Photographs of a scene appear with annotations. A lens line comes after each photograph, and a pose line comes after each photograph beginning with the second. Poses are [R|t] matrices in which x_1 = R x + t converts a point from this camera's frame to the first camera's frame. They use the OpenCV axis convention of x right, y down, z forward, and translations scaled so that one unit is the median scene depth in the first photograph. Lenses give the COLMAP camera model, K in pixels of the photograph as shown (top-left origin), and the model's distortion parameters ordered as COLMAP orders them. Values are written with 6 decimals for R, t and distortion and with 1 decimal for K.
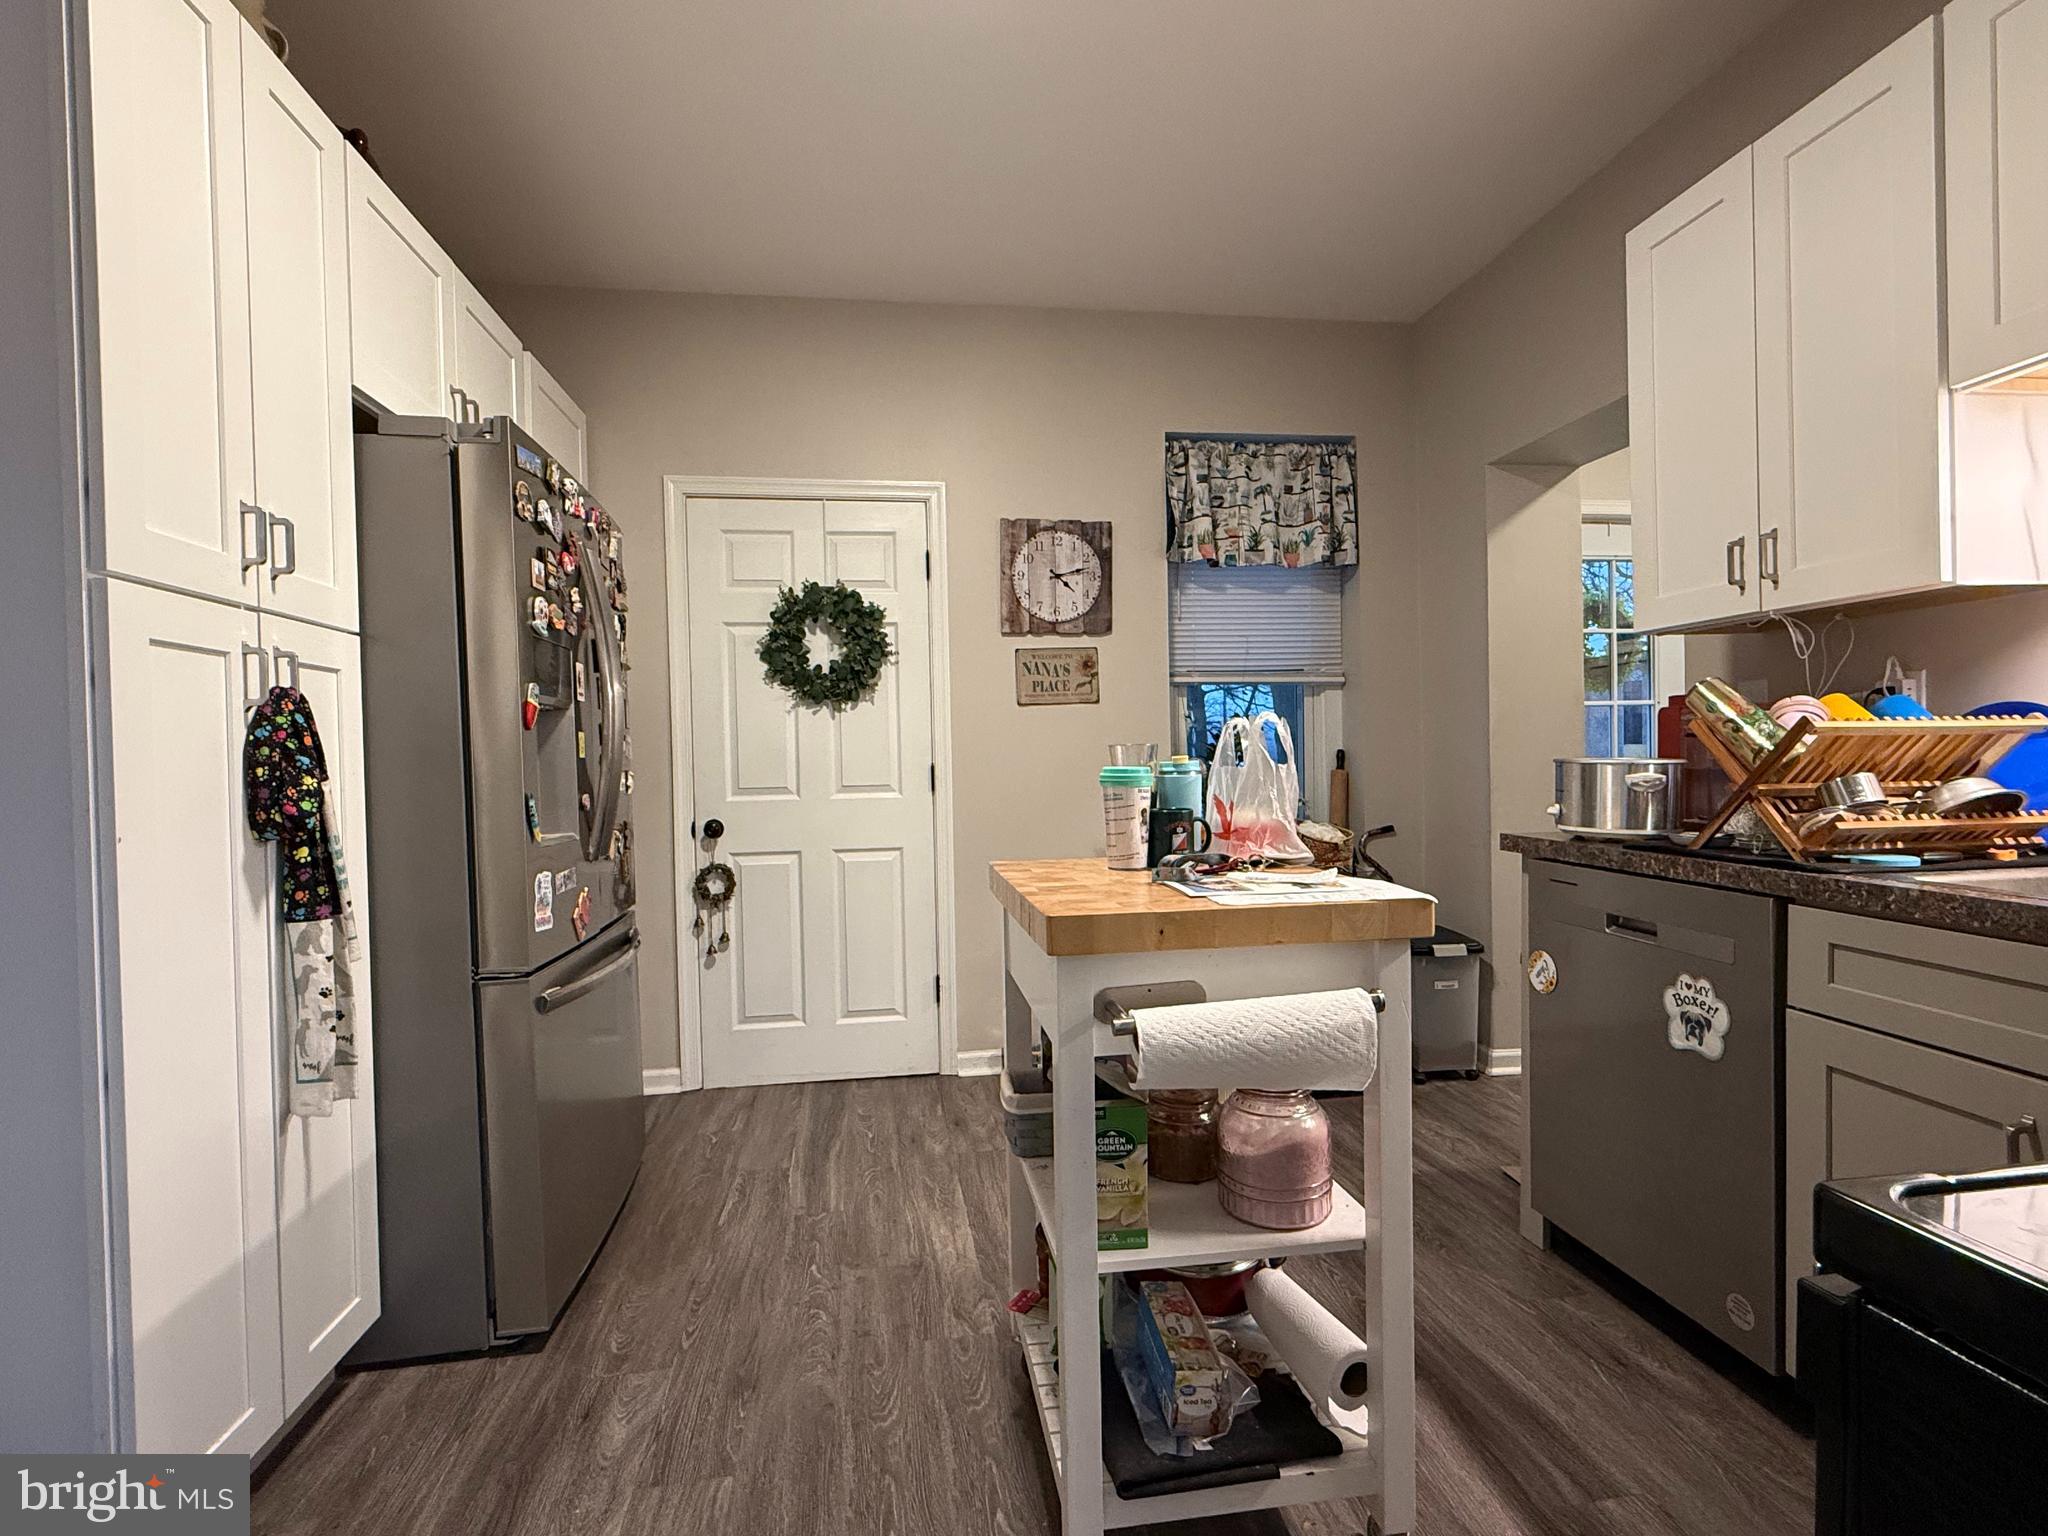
lens RADIAL K [[994.9, 0, 1019.3], [0, 994.9, 771.9], [0, 0, 1]] dist [0.000304, 0.000359]
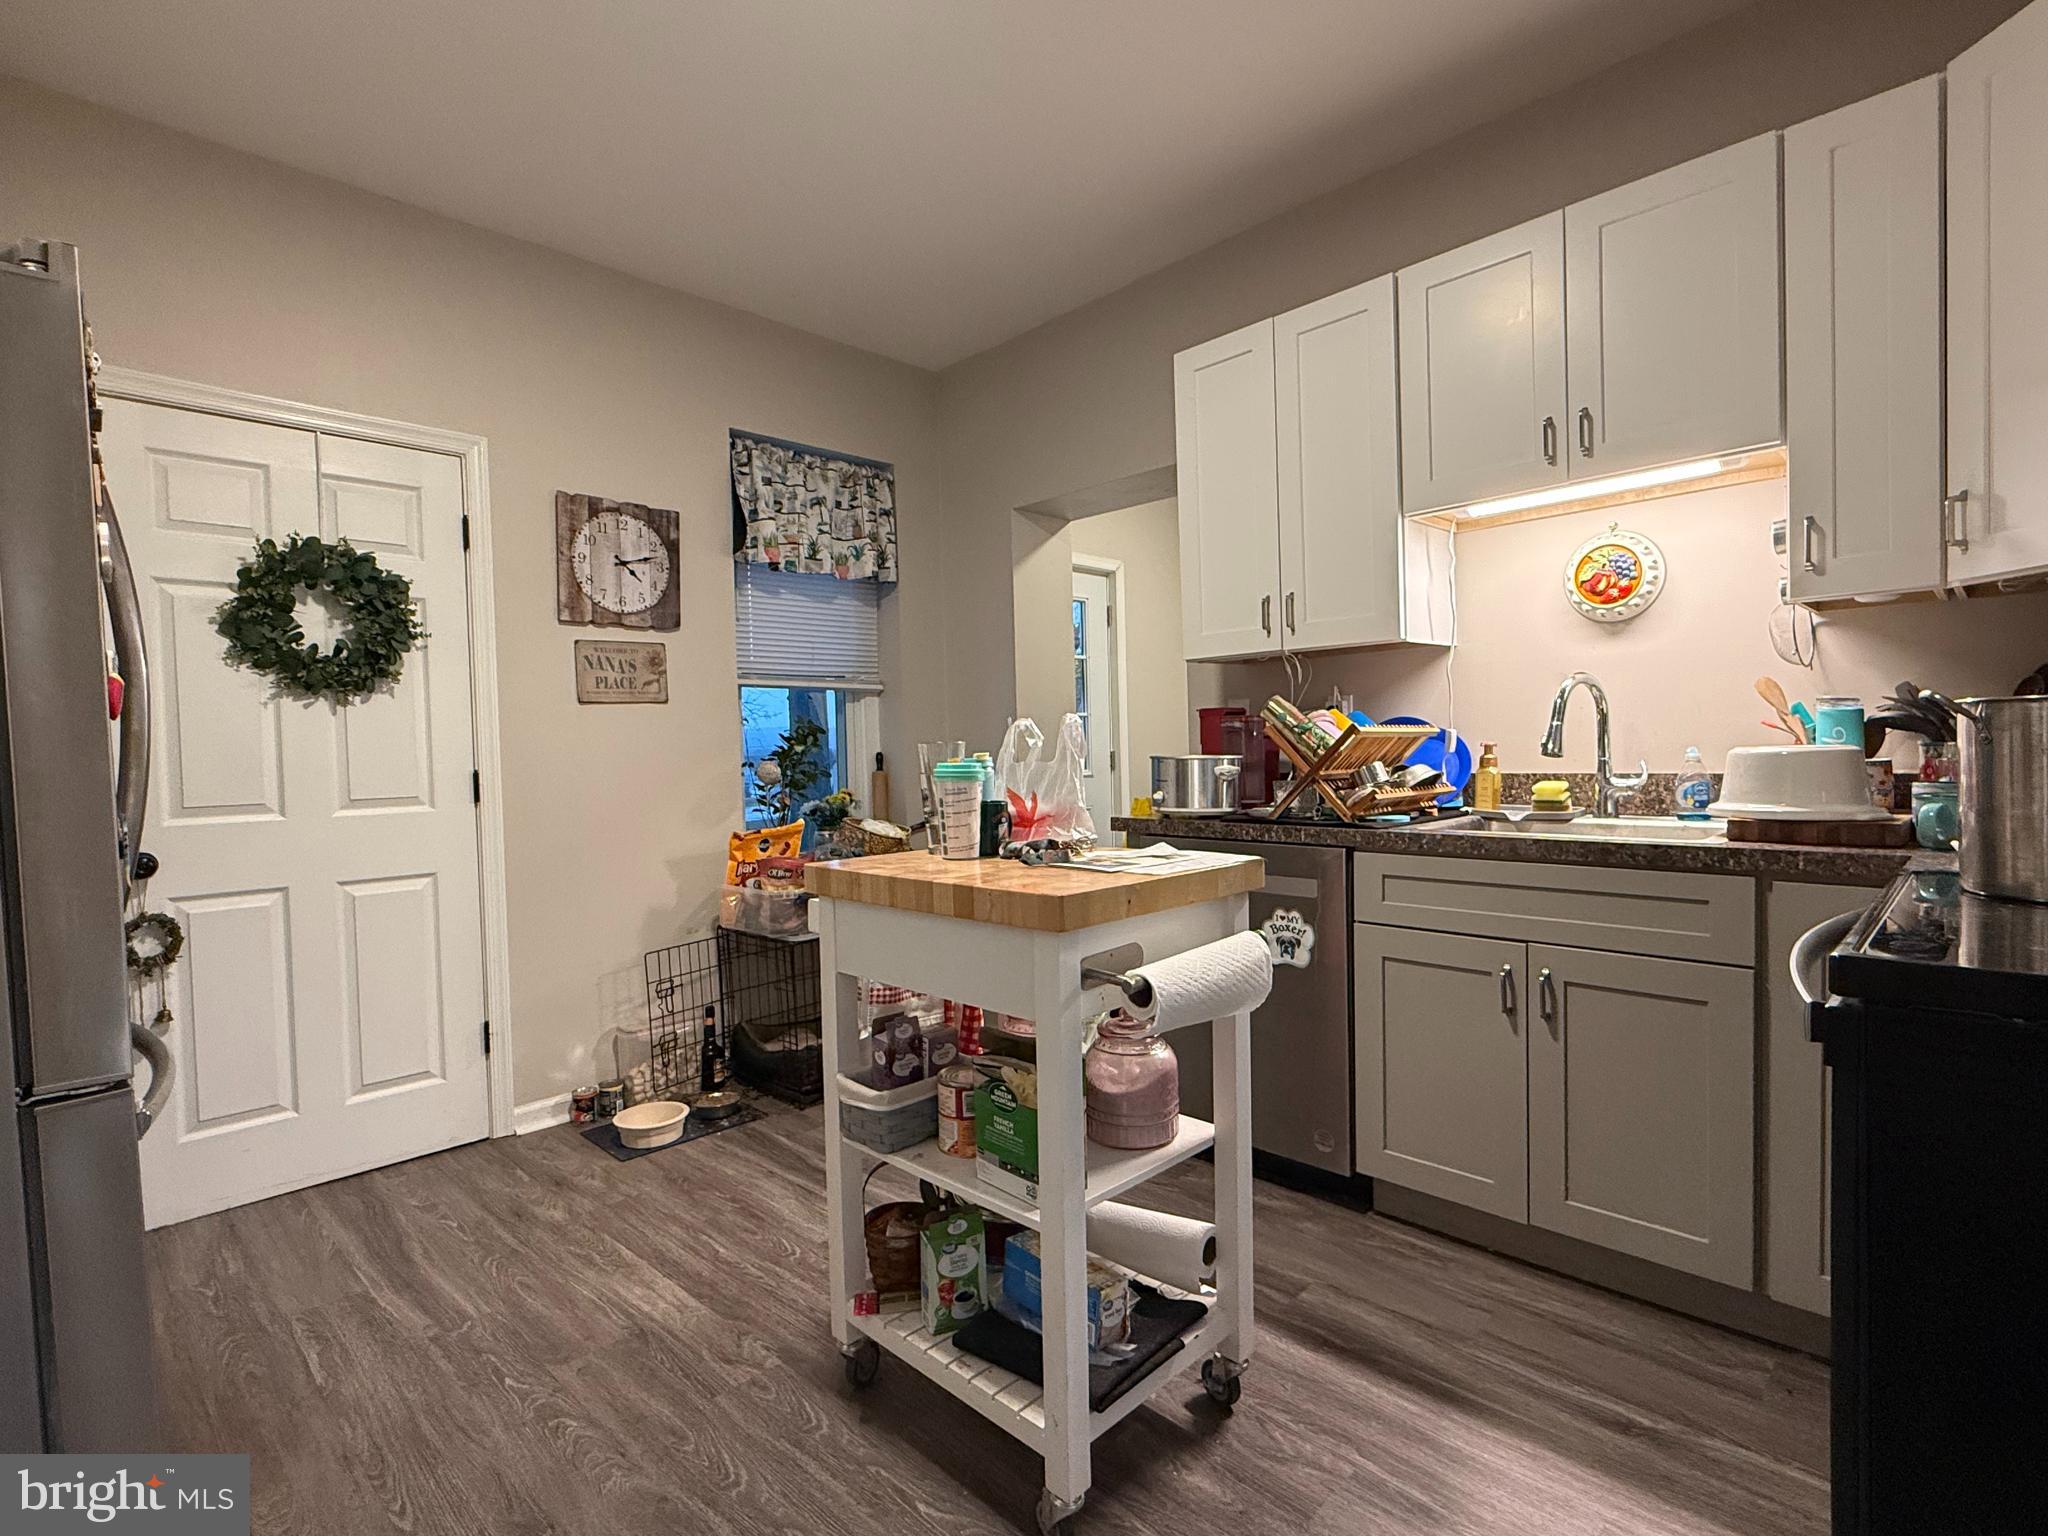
lens RADIAL K [[994.9, 0, 1019.3], [0, 994.9, 771.9], [0, 0, 1]] dist [0.000304, 0.000359]
pose [[0.800883, -0.015156, 0.598629, -0.226458], [0.019705, 0.999805, -0.001050, 0.003208], [-0.598497, 0.012637, 0.801026, 0.053812]]
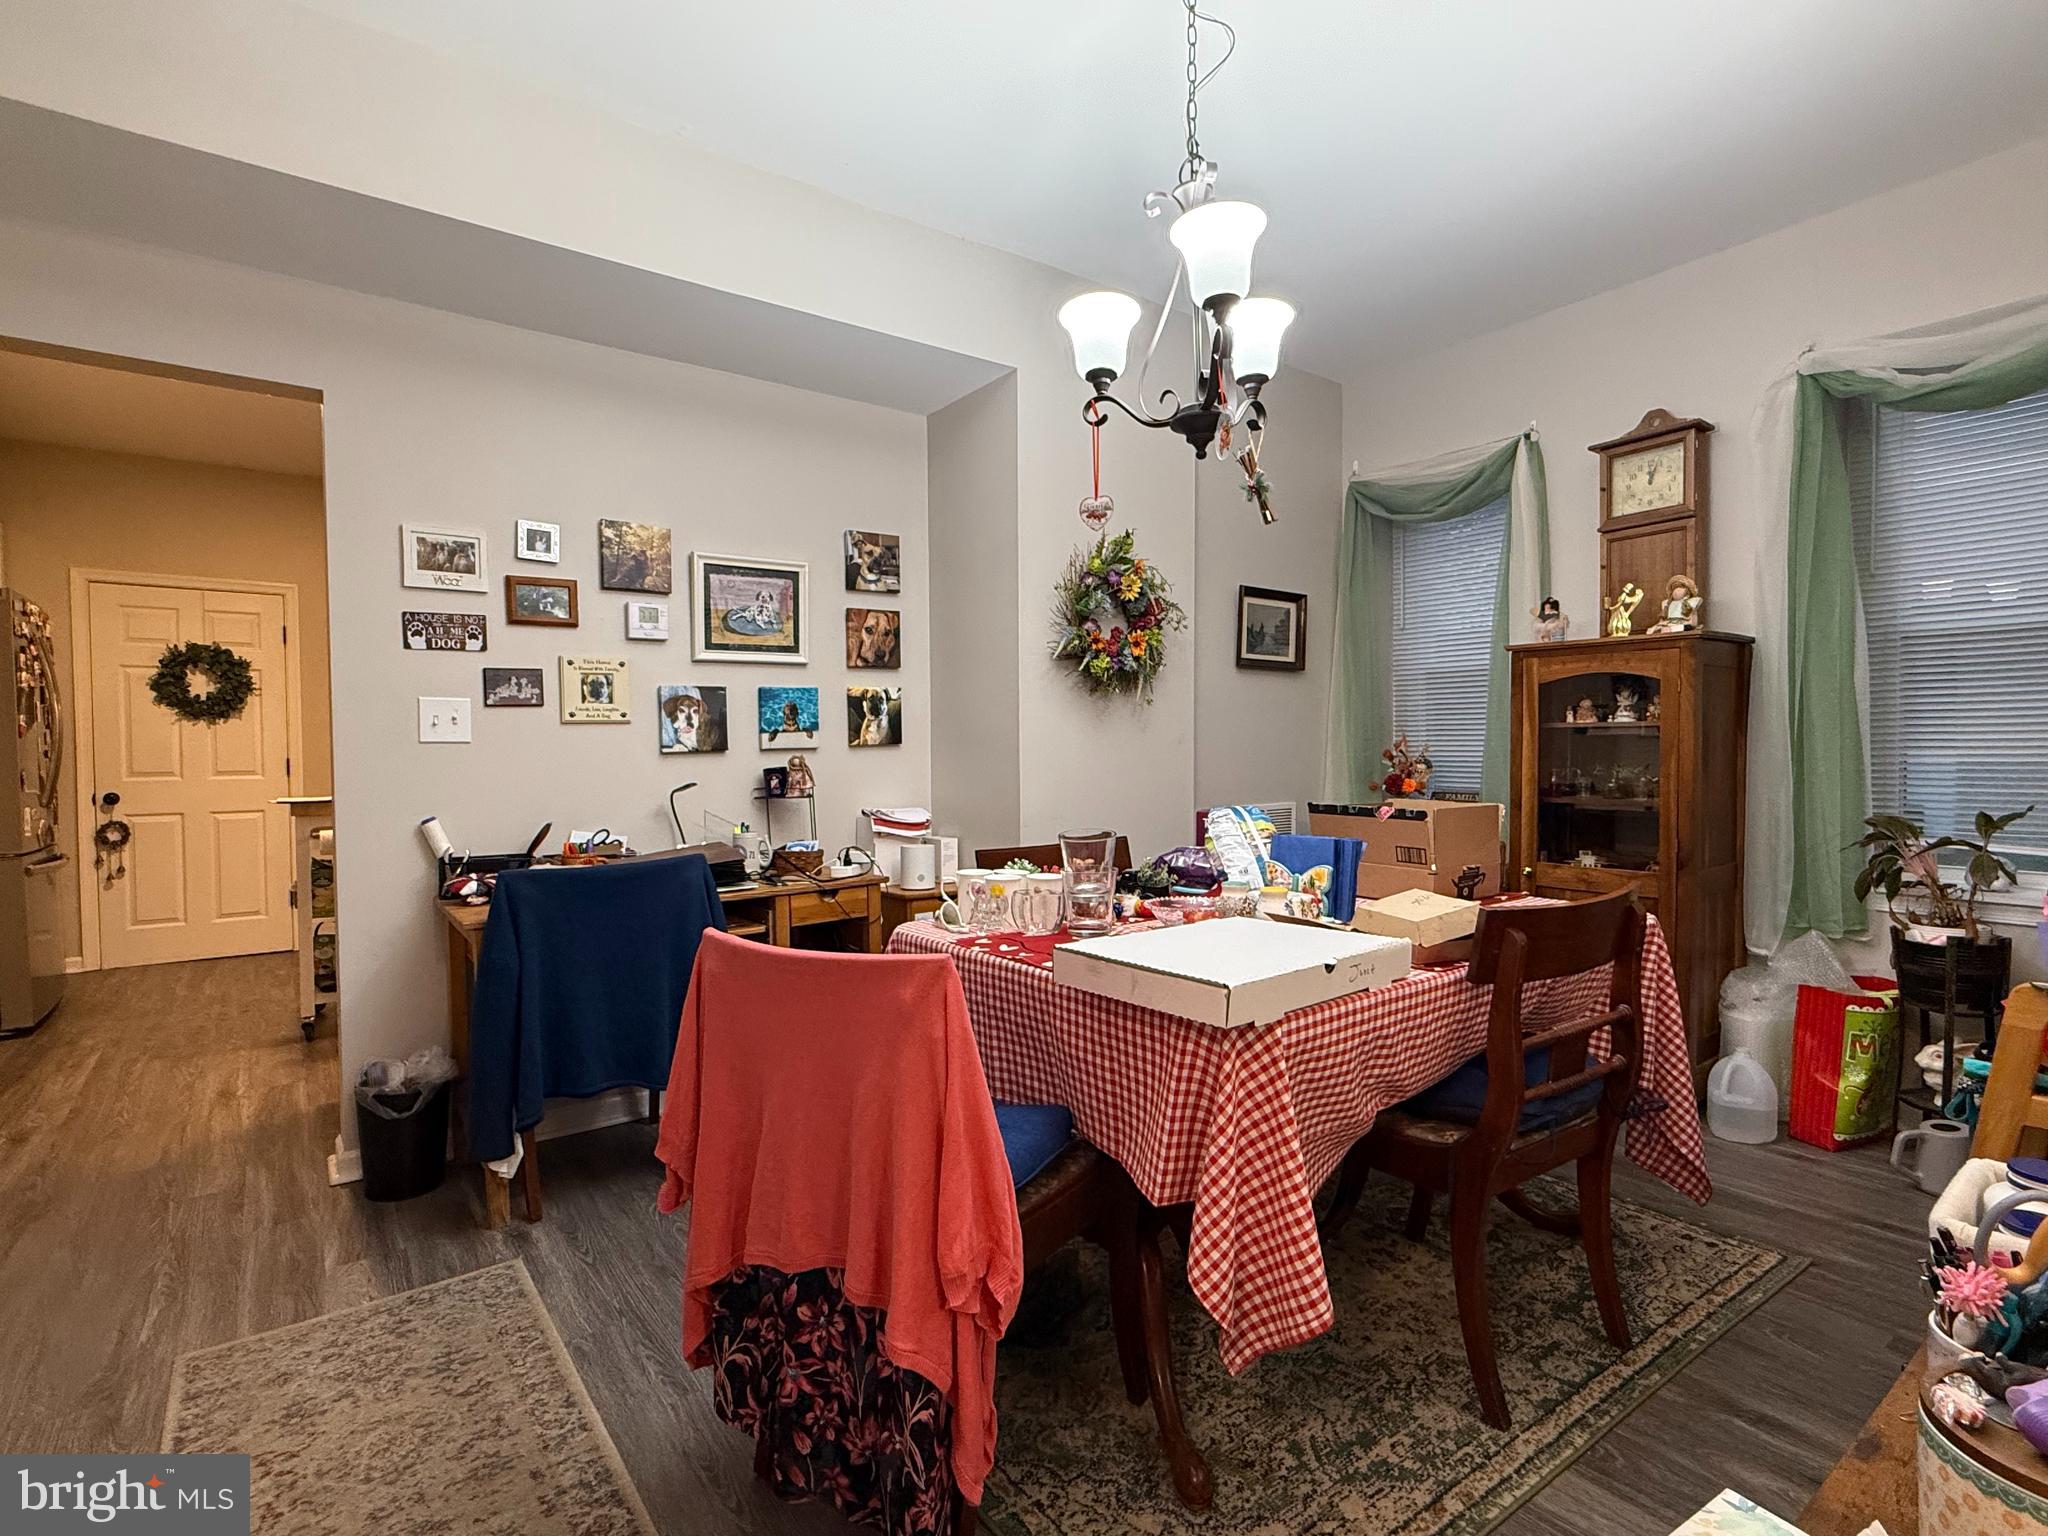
lens RADIAL K [[994.9, 0, 1019.3], [0, 994.9, 771.9], [0, 0, 1]] dist [0.000304, 0.000359]
pose [[0.880450, 0.003271, 0.474128, 0.197460], [-0.002984, 0.999995, -0.001357, 0.013829], [-0.474130, -0.000220, 0.880455, -1.008011]]
